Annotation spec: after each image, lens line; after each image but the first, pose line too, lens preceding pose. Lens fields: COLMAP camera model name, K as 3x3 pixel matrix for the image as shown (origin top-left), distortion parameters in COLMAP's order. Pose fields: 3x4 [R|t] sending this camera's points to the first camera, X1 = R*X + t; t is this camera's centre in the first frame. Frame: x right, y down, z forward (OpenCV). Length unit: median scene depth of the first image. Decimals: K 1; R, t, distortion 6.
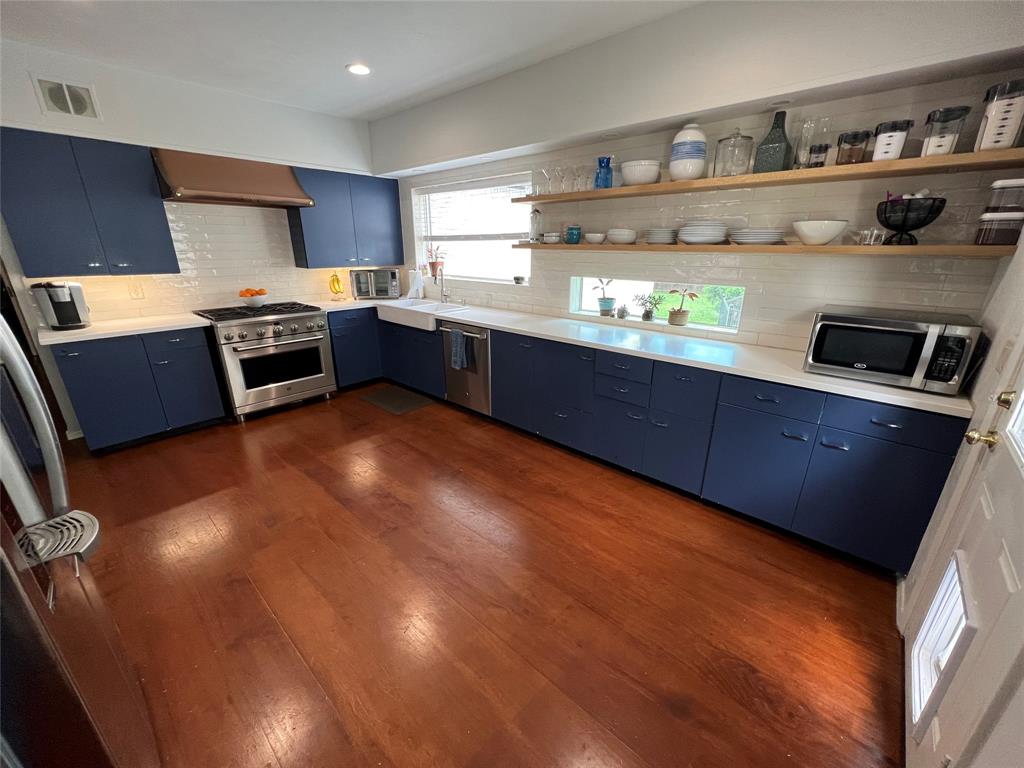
lens RADIAL K [[407.5, 0, 514.1], [0, 407.5, 387.3], [0, 0, 1]] dist [-0.001314, -0.000252]
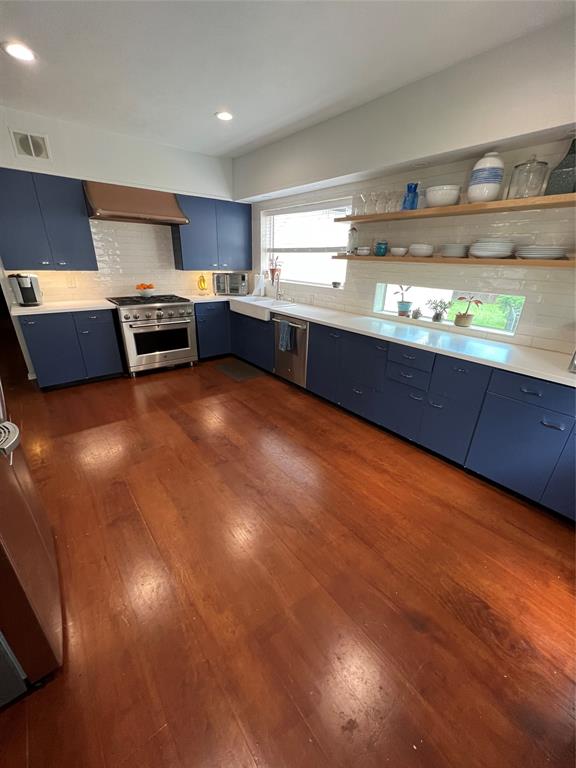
lens RADIAL K [[305.6, 0, 286.8], [0, 305.6, 386.2], [0, 0, 1]] dist [-0.001314, -0.000252]
pose [[0.985693, 0.085519, -0.145246, 0.034240], [-0.076659, 0.994901, 0.065545, 0.005511], [0.150111, -0.053473, 0.987222, 0.012095]]
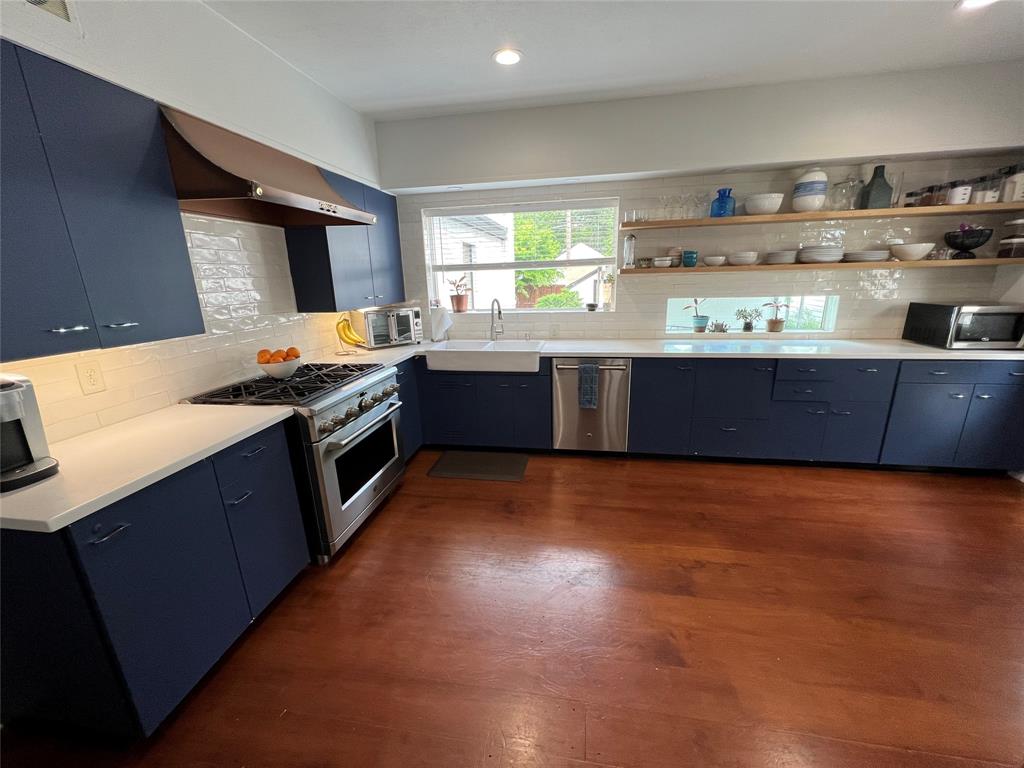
lens RADIAL K [[407.5, 0, 514.1], [0, 407.5, 387.3], [0, 0, 1]] dist [-0.001314, -0.000252]
pose [[0.846291, -0.167640, 0.505657, -0.871211], [0.204492, 0.978707, -0.017779, -0.131104], [-0.491910, 0.118449, 0.862551, 0.380172]]
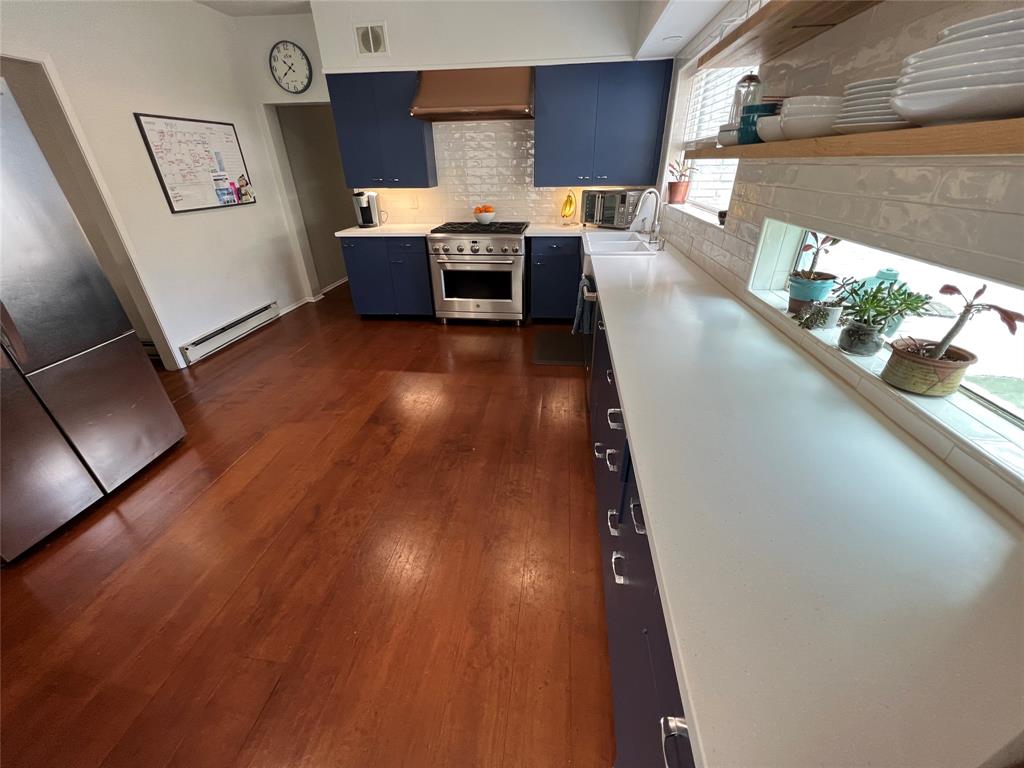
lens RADIAL K [[407.5, 0, 514.1], [0, 407.5, 387.3], [0, 0, 1]] dist [-0.001314, -0.000252]
pose [[0.574182, 0.383127, -0.723553, 0.463372], [-0.252822, 0.923533, 0.288389, -0.171596], [0.778715, 0.017342, 0.627138, 0.528849]]
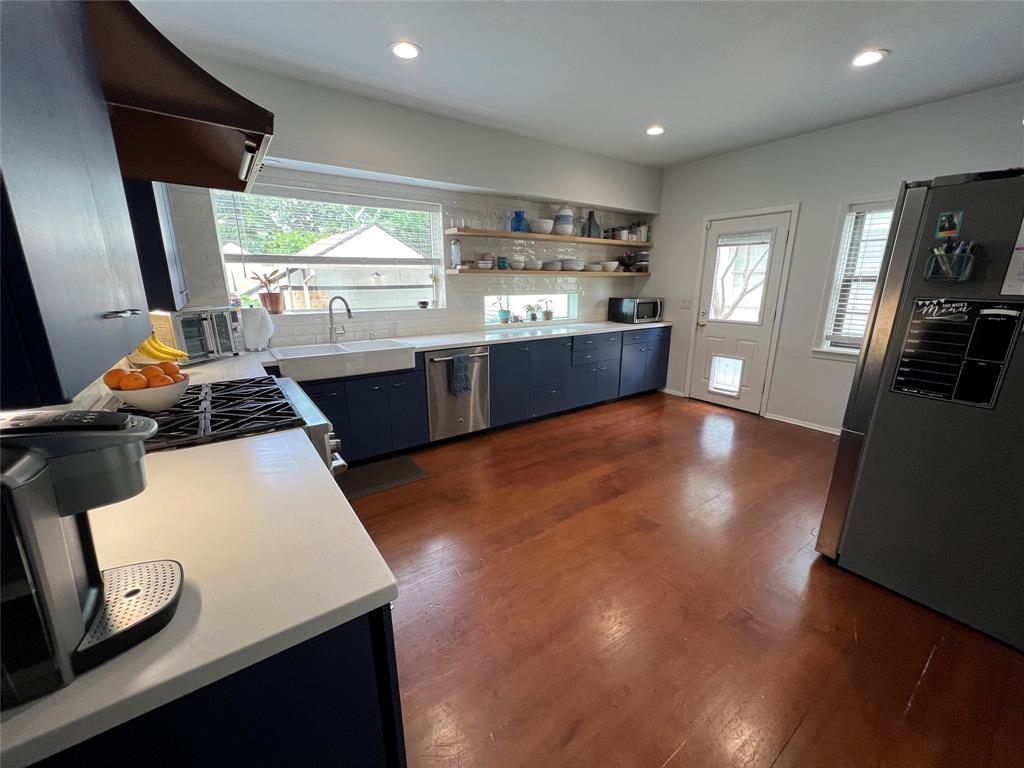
lens RADIAL K [[407.5, 0, 514.1], [0, 407.5, 387.3], [0, 0, 1]] dist [-0.001314, -0.000252]
pose [[0.218201, -0.252483, 0.942678, -1.241640], [0.321660, 0.930583, 0.174789, -0.233927], [-0.921371, 0.265082, 0.284267, 0.744141]]
